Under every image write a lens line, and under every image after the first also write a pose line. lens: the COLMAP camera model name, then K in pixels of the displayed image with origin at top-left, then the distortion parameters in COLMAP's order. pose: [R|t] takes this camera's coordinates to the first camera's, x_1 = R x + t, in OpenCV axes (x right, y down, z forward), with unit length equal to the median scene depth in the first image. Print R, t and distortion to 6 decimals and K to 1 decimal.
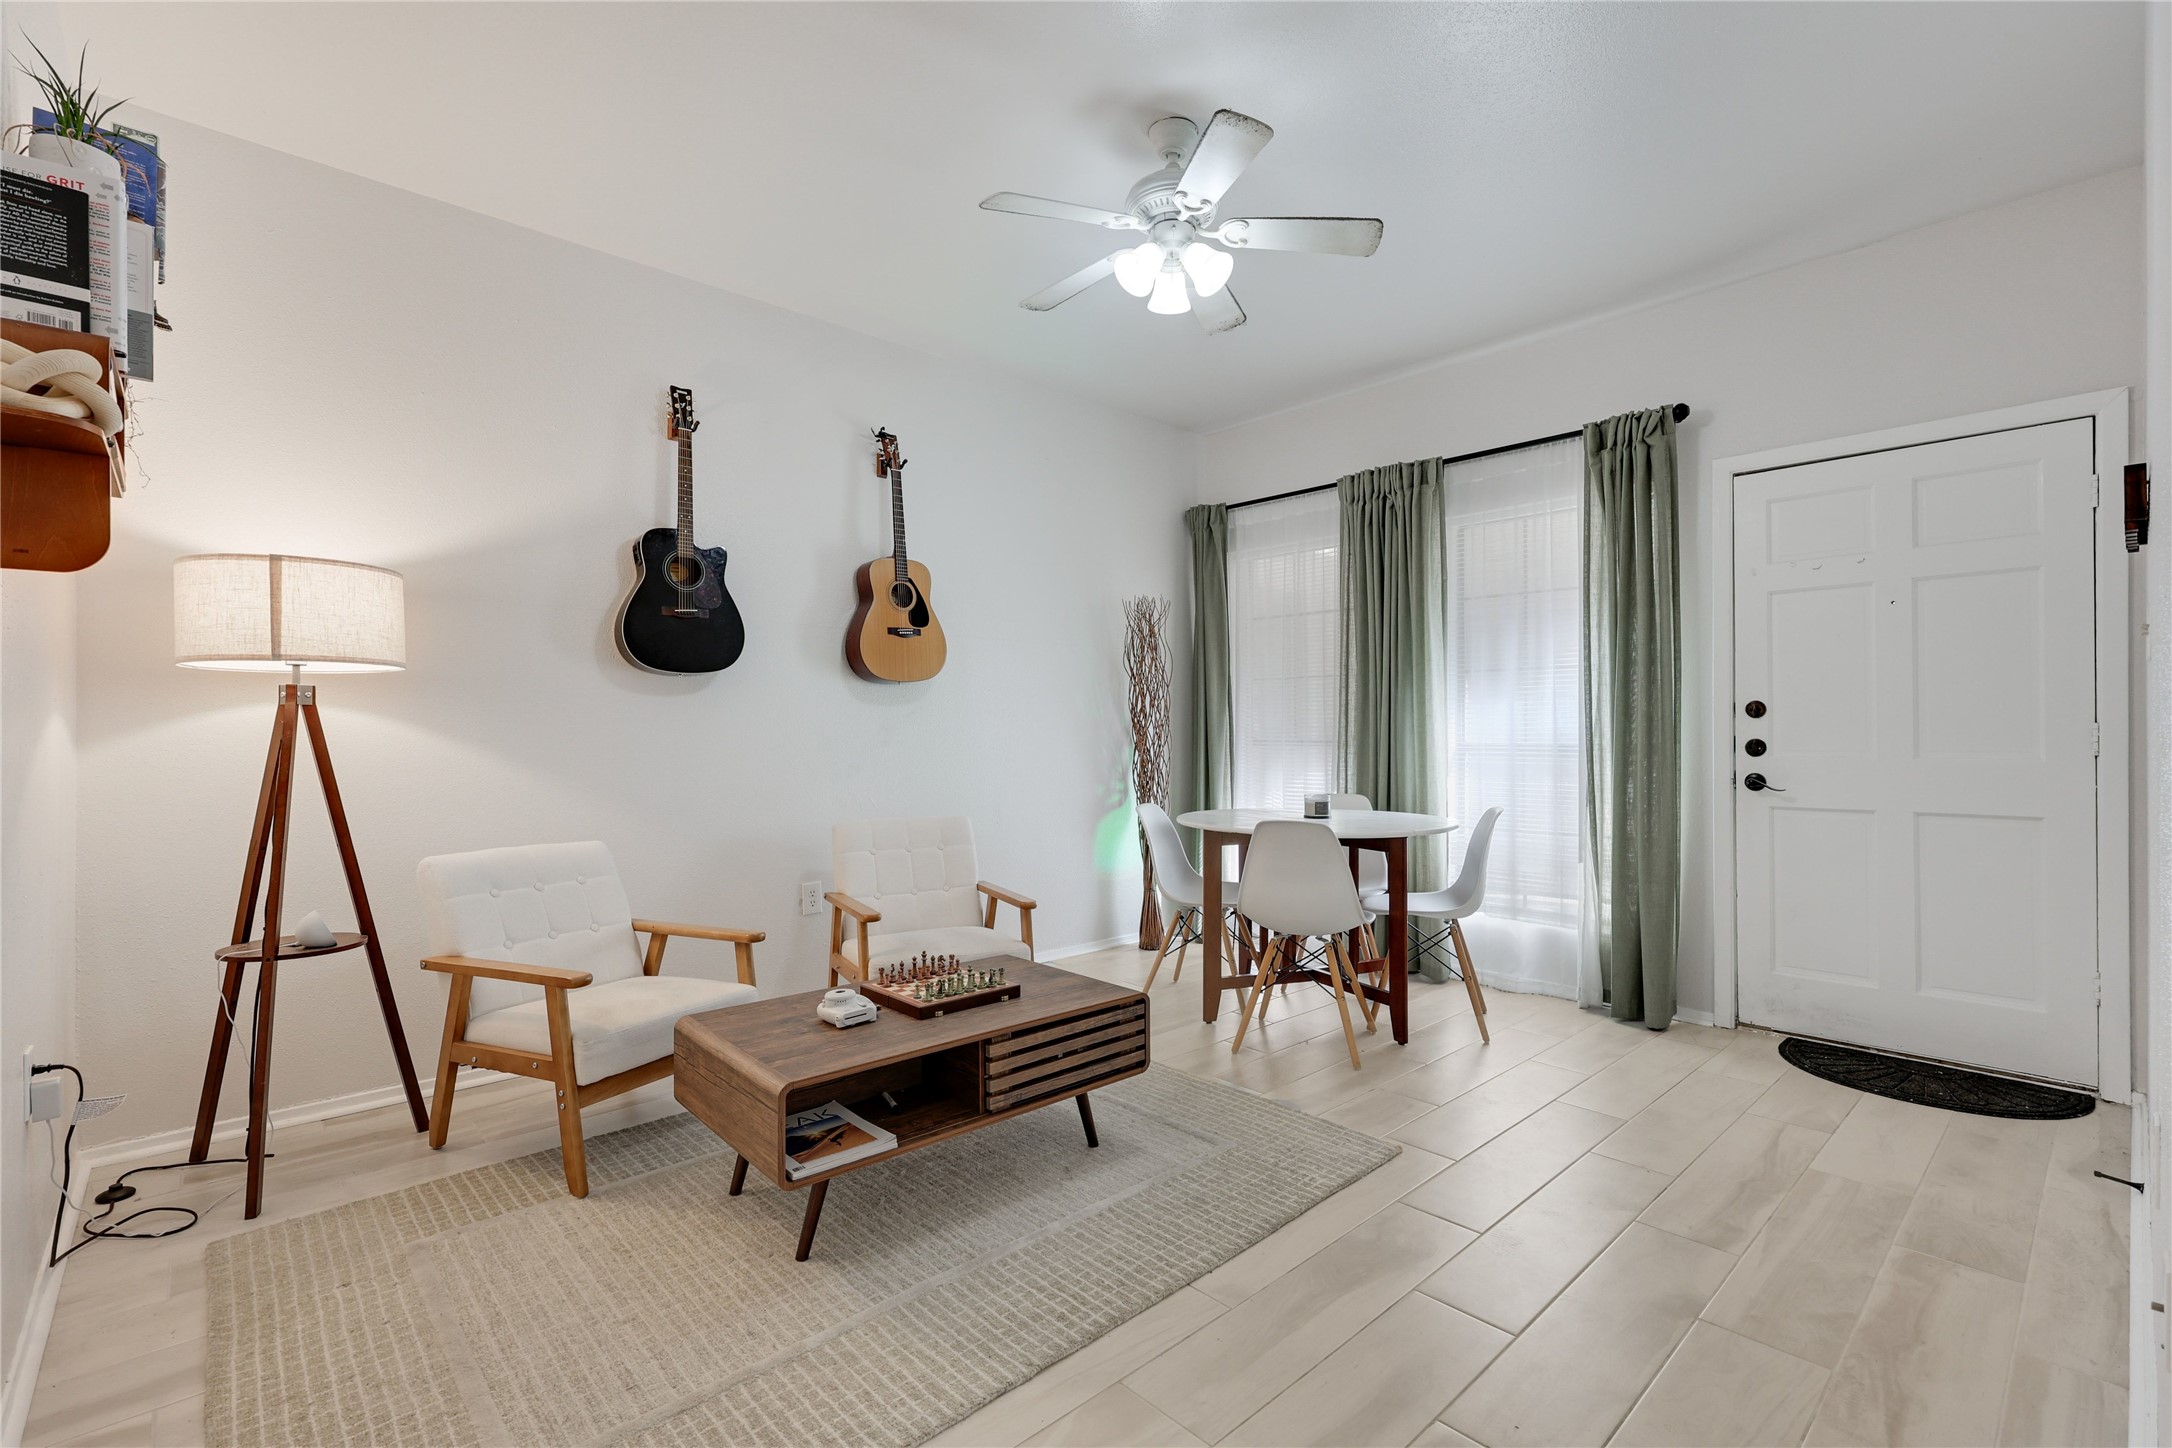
lens RADIAL K [[961.5, 0, 1086.9], [0, 961.5, 733.9], [0, 0, 1]] dist [-0.001393, -0.000085]
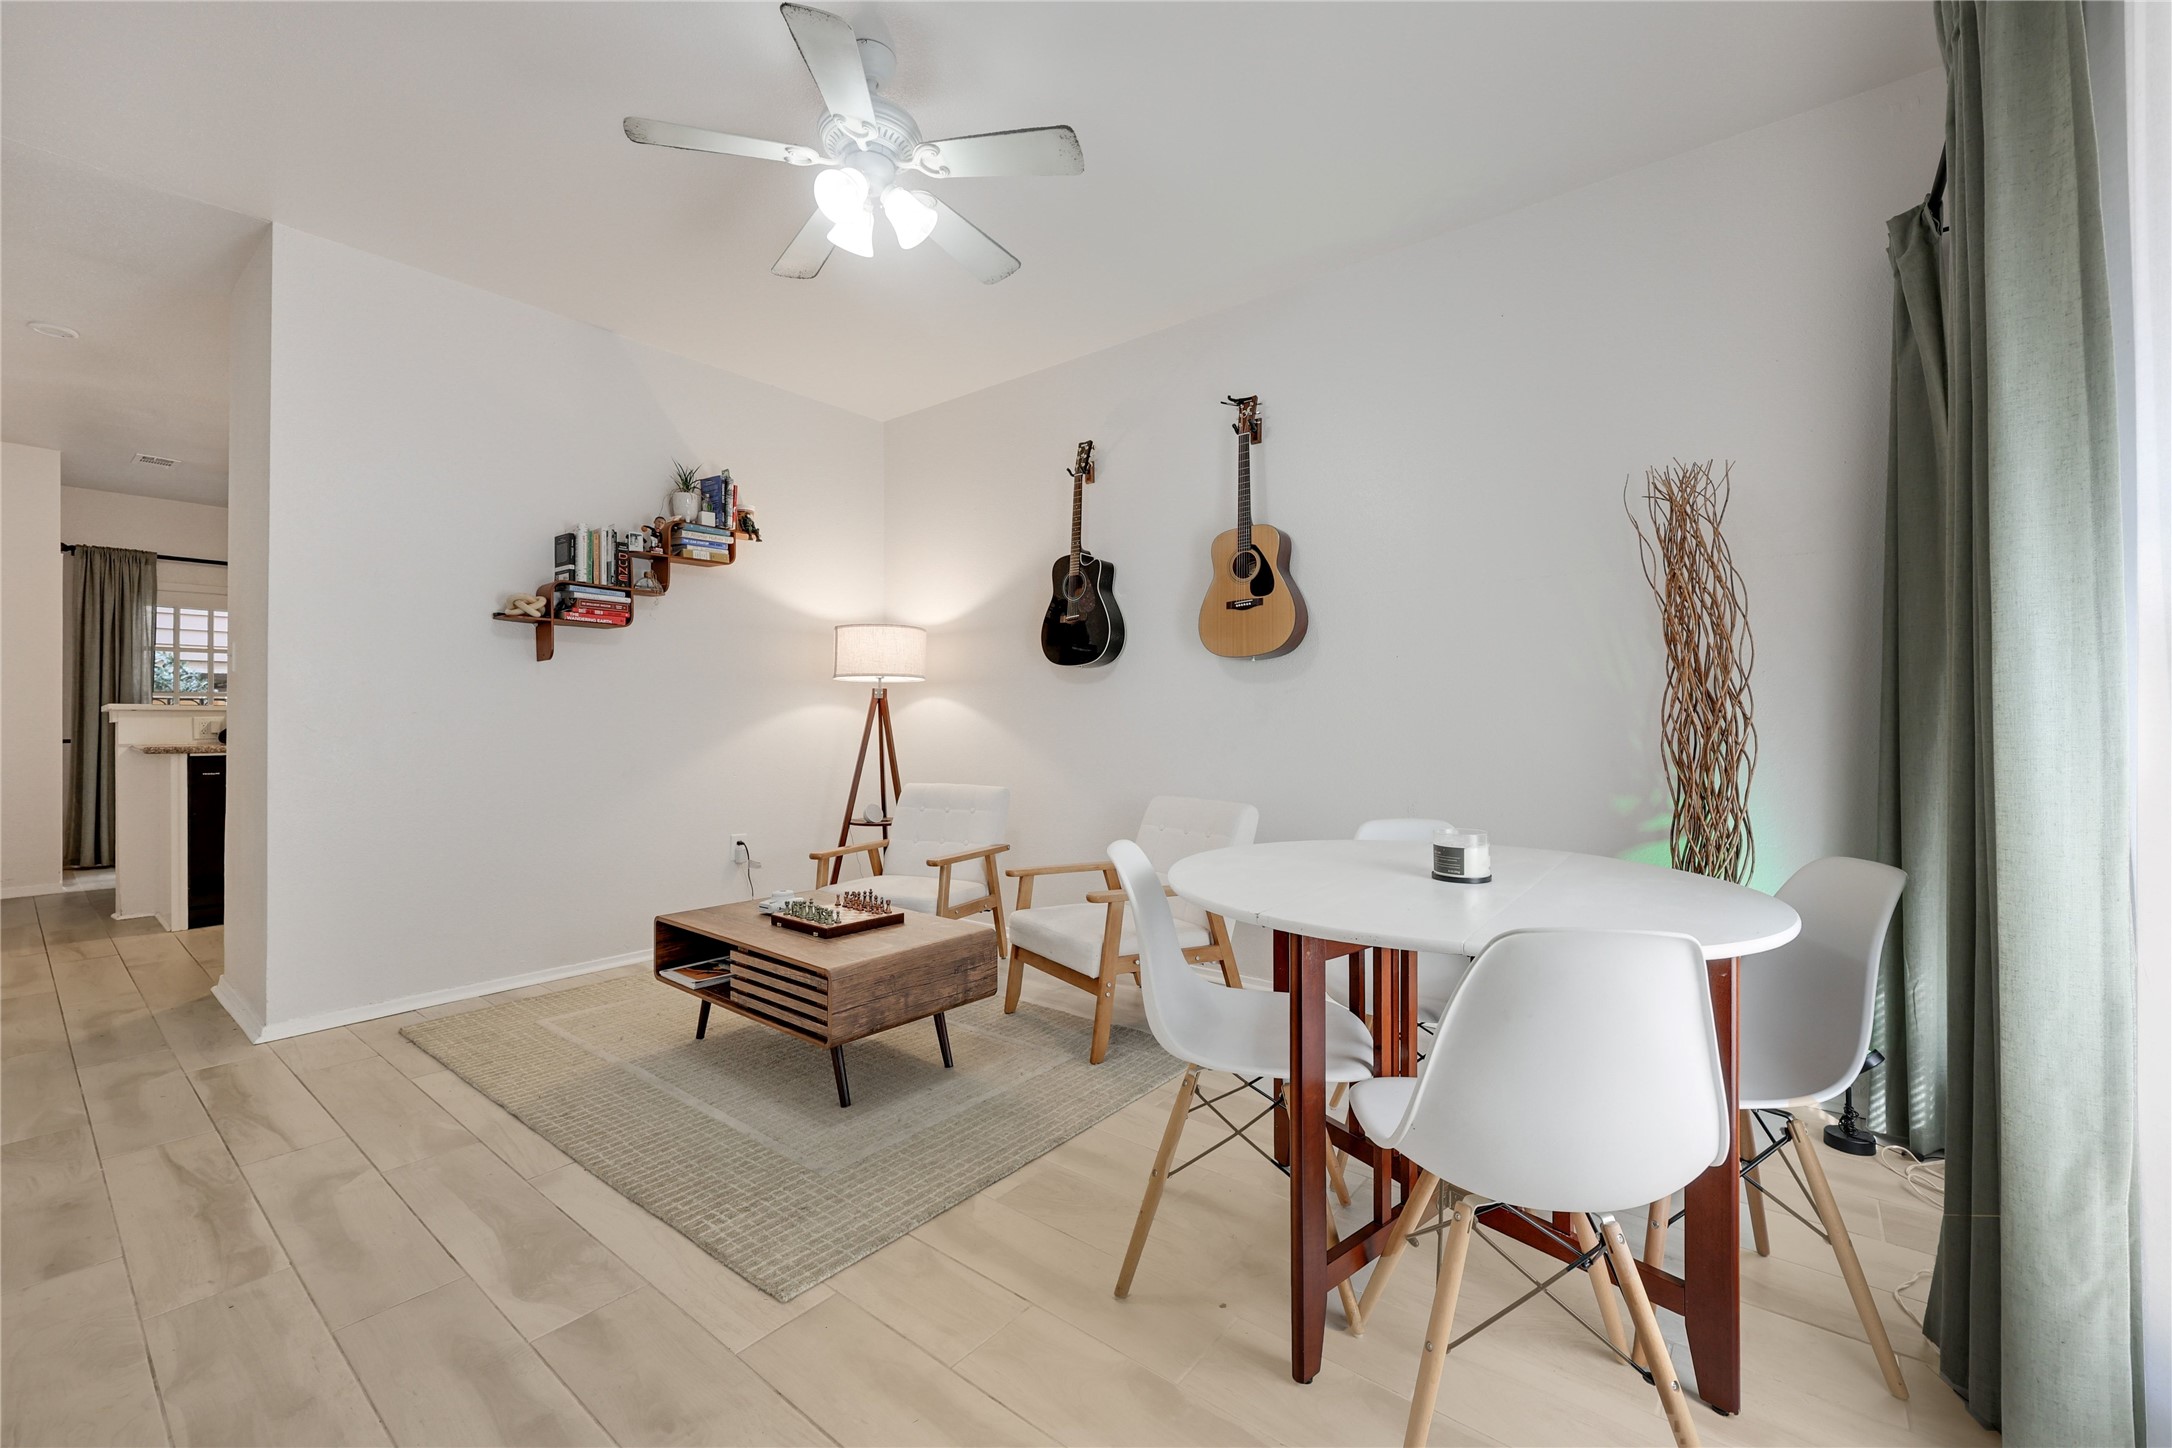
lens RADIAL K [[886.1, 0, 1085.5], [0, 886.1, 714.8], [0, 0, 1]] dist [-0.000642, -0.000057]
pose [[0.148545, -0.002360, -0.988903, 1.017797], [-0.001286, 0.999996, -0.002580, 0.007288], [0.988905, 0.001655, 0.148541, 1.140459]]
